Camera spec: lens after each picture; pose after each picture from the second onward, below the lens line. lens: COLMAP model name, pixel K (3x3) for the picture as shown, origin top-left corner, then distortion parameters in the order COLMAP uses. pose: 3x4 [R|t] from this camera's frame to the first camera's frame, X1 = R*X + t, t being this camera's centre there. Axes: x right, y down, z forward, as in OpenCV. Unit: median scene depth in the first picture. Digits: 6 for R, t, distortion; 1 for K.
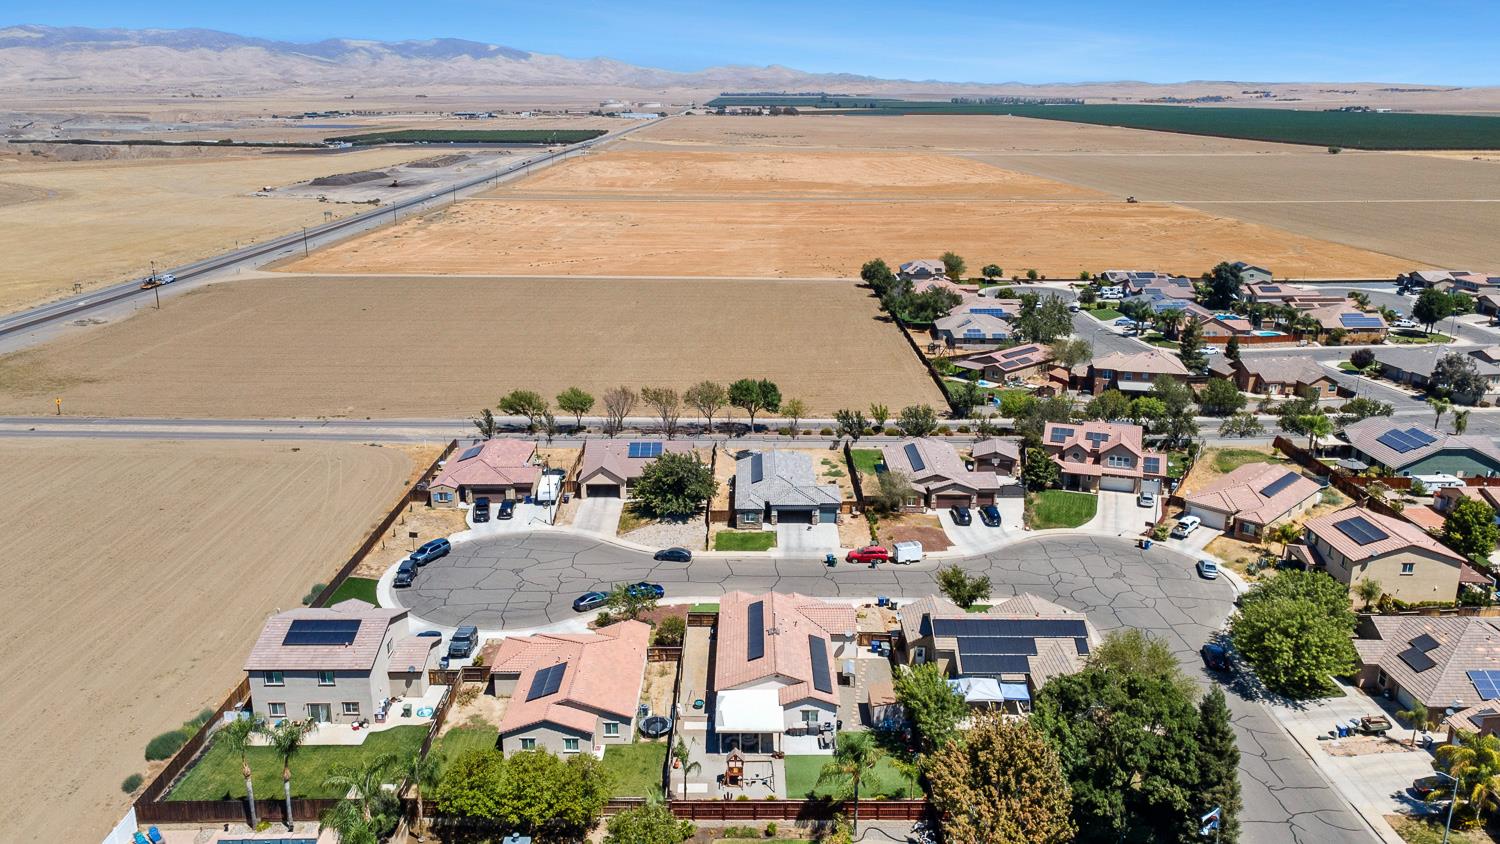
lens RADIAL K [[1099.4, 0, 748.2], [0, 1099.4, 417.3], [0, 0, 1]] dist [0.020891, 0.037287]
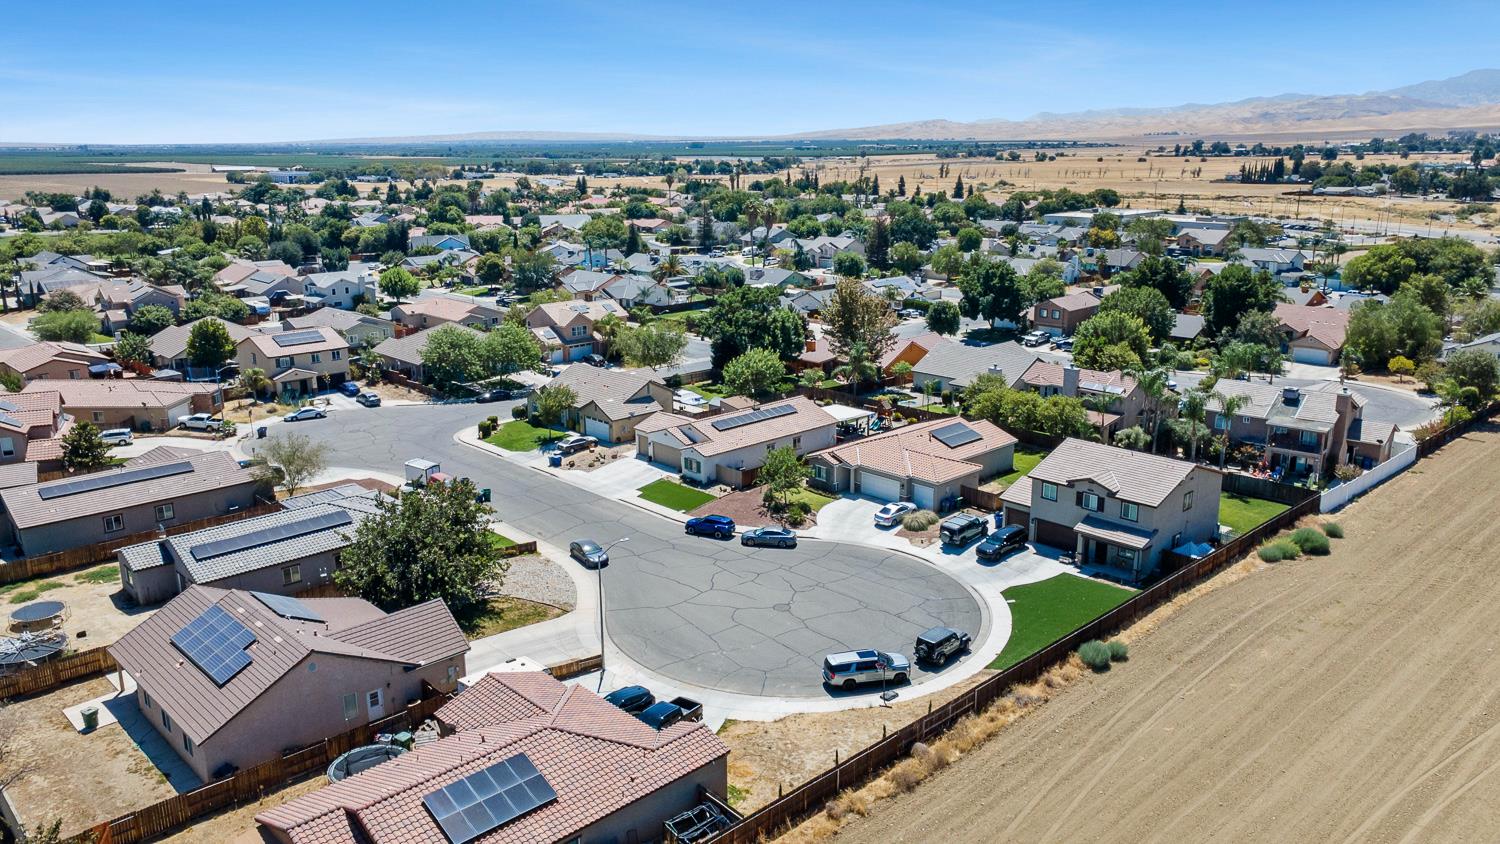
lens RADIAL K [[1099.4, 0, 748.2], [0, 1099.4, 417.3], [0, 0, 1]] dist [0.020891, 0.037287]
pose [[-0.687455, -0.175697, 0.704653, -0.531348], [0.210267, 0.880580, 0.424697, -0.189478], [-0.695121, 0.440125, -0.568416, 1.151215]]
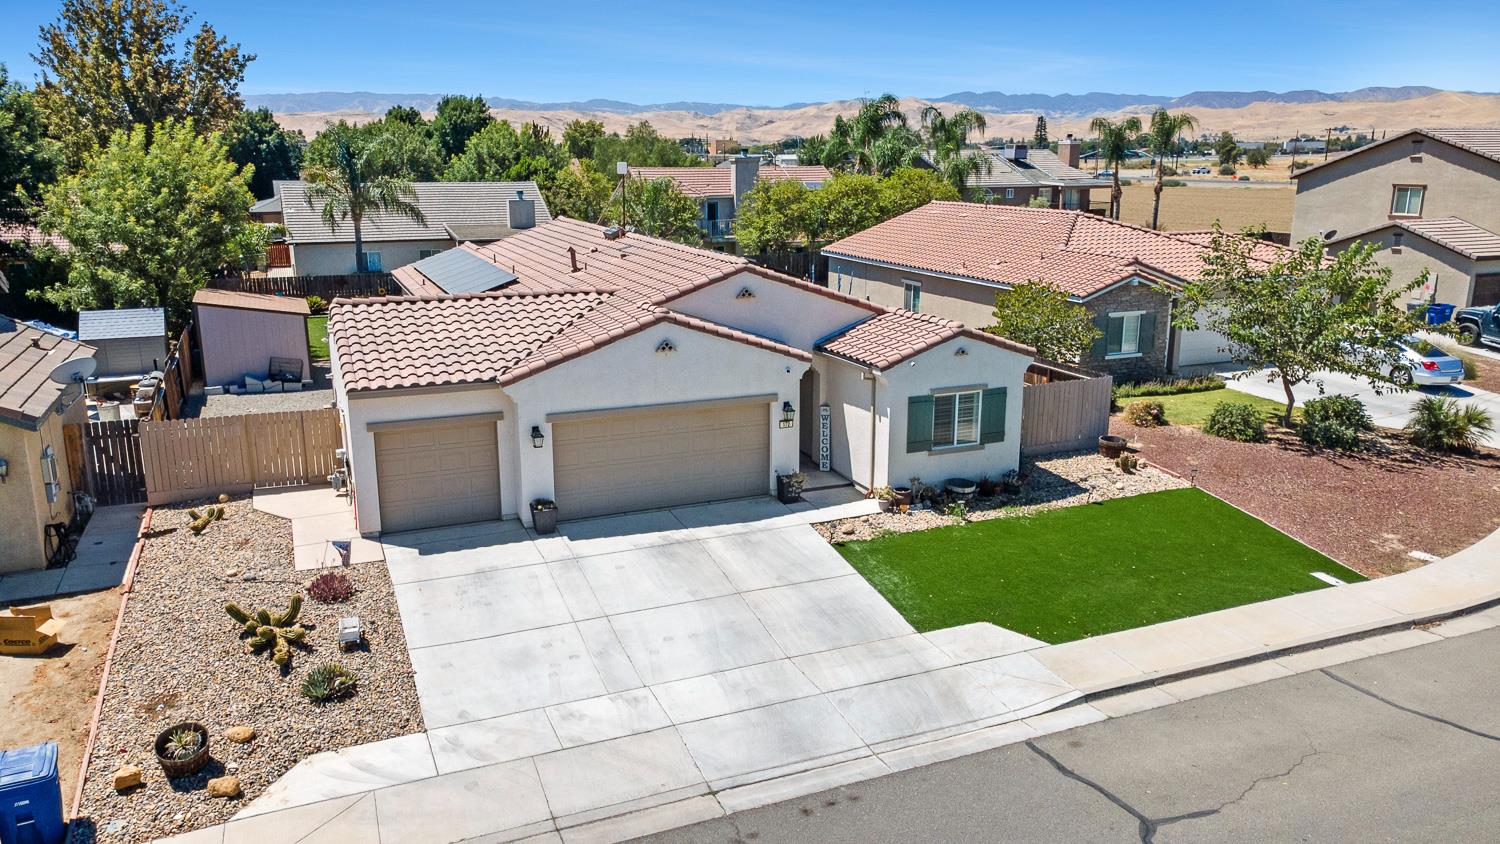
lens RADIAL K [[1099.4, 0, 748.2], [0, 1099.4, 417.3], [0, 0, 1]] dist [0.020891, 0.037287]
pose [[-0.919468, 0.091819, -0.382292, 0.078433], [-0.110773, 0.872456, 0.475973, 0.064643], [0.377236, 0.479990, -0.792025, 0.893325]]
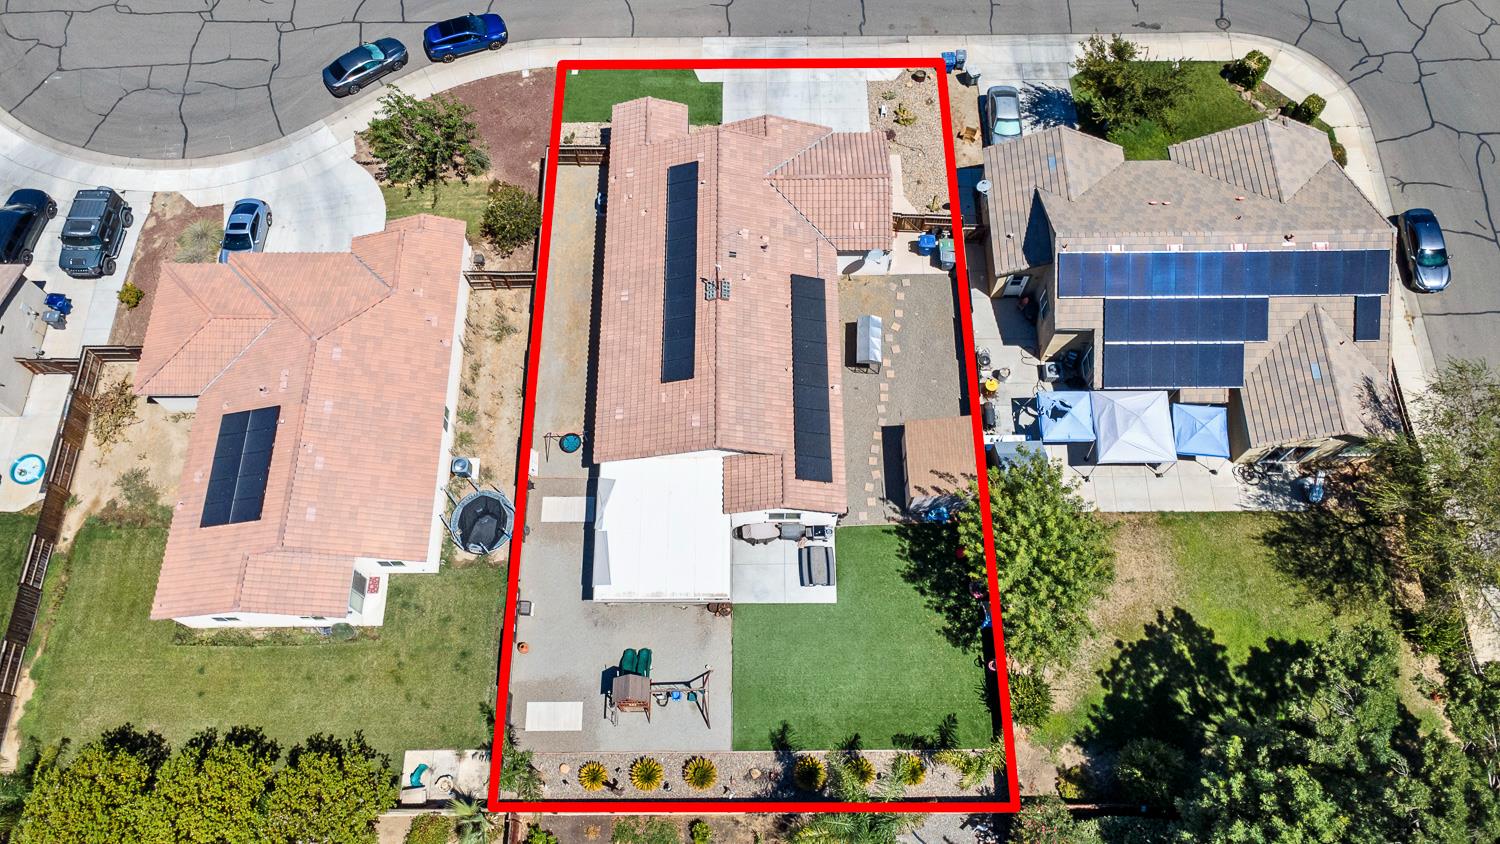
lens RADIAL K [[1099.4, 0, 748.2], [0, 1099.4, 417.3], [0, 0, 1]] dist [0.020891, 0.037287]
pose [[0.999972, -0.005863, -0.004648, 0.026971], [0.007306, 0.631733, 0.775151, -0.095352], [-0.001609, -0.775164, 0.631759, 0.463134]]
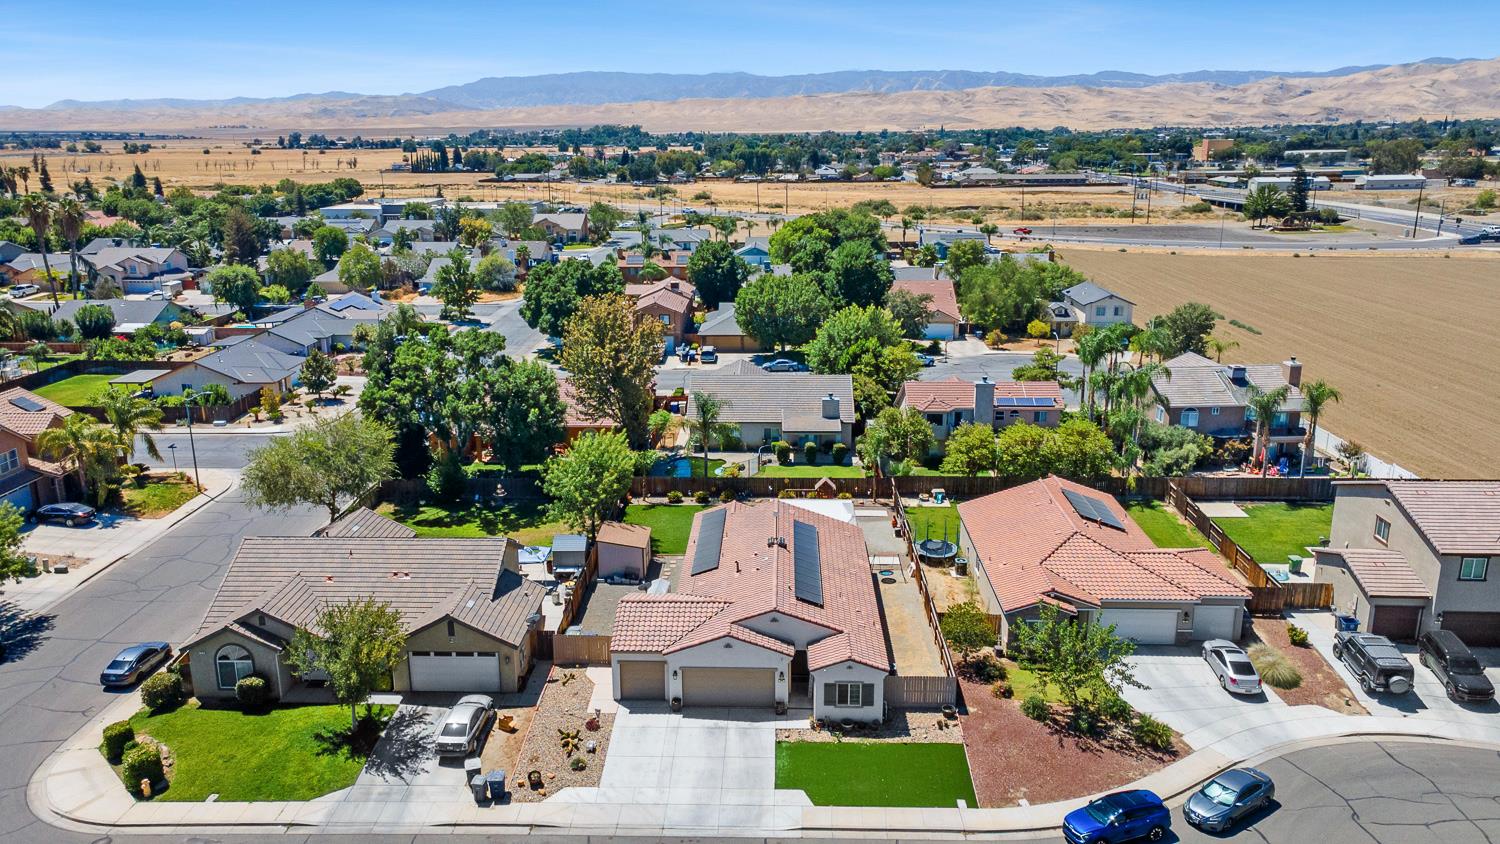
lens RADIAL K [[1099.4, 0, 748.2], [0, 1099.4, 417.3], [0, 0, 1]] dist [0.020891, 0.037287]
pose [[-0.999580, -0.004994, 0.028550, 0.015788], [0.010479, 0.856138, 0.516642, -0.124895], [-0.027023, 0.516724, -0.855726, 1.040910]]
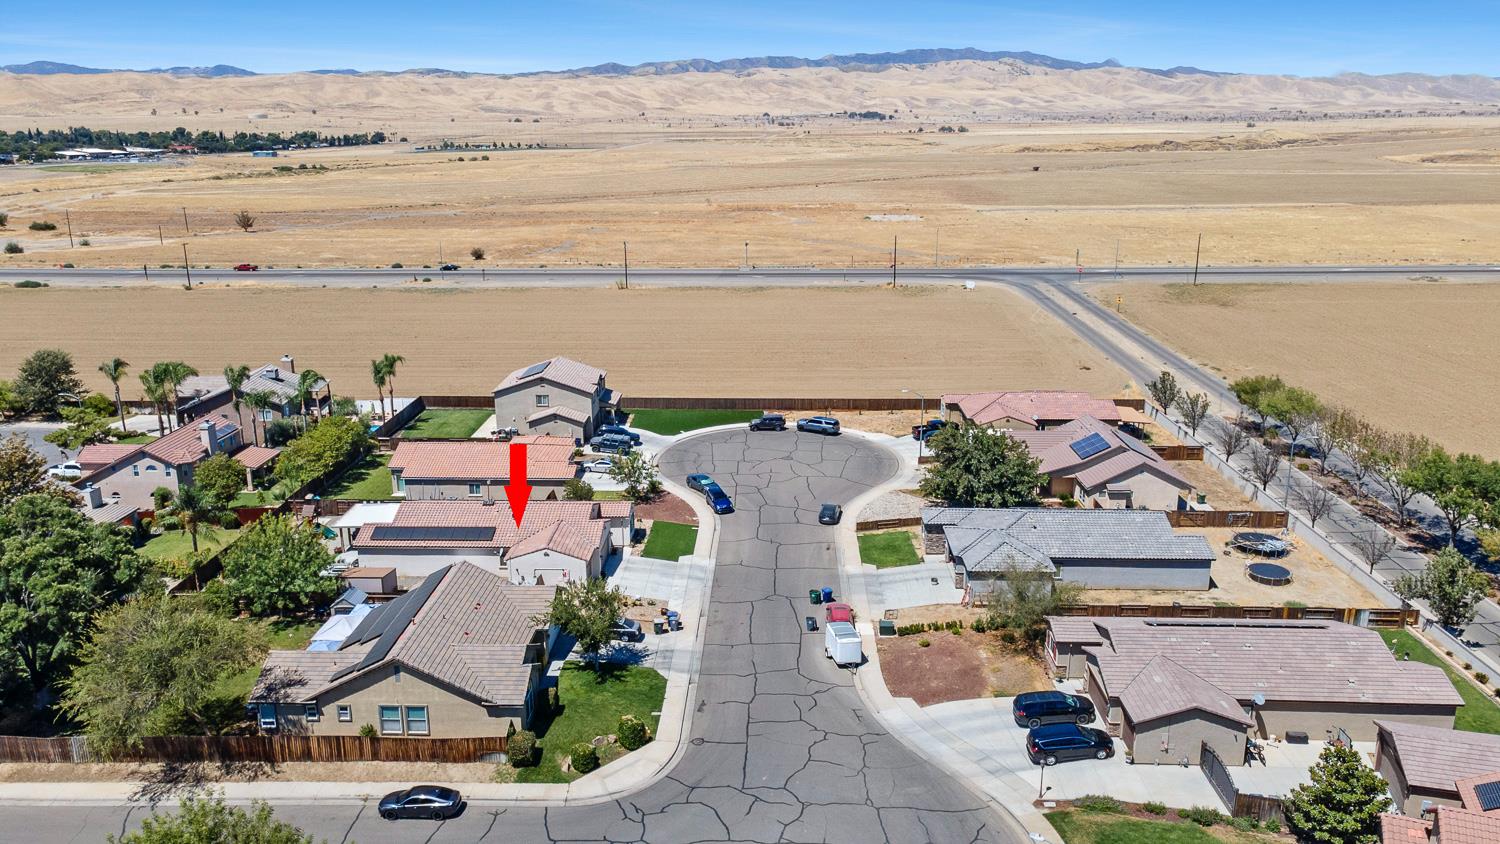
lens RADIAL K [[1099.4, 0, 748.2], [0, 1099.4, 417.3], [0, 0, 1]] dist [0.020891, 0.037287]
pose [[-0.030682, 0.259959, -0.965132, 0.610705], [-0.273049, 0.926680, 0.258282, -0.112869], [0.961511, 0.271453, 0.042549, 0.804503]]
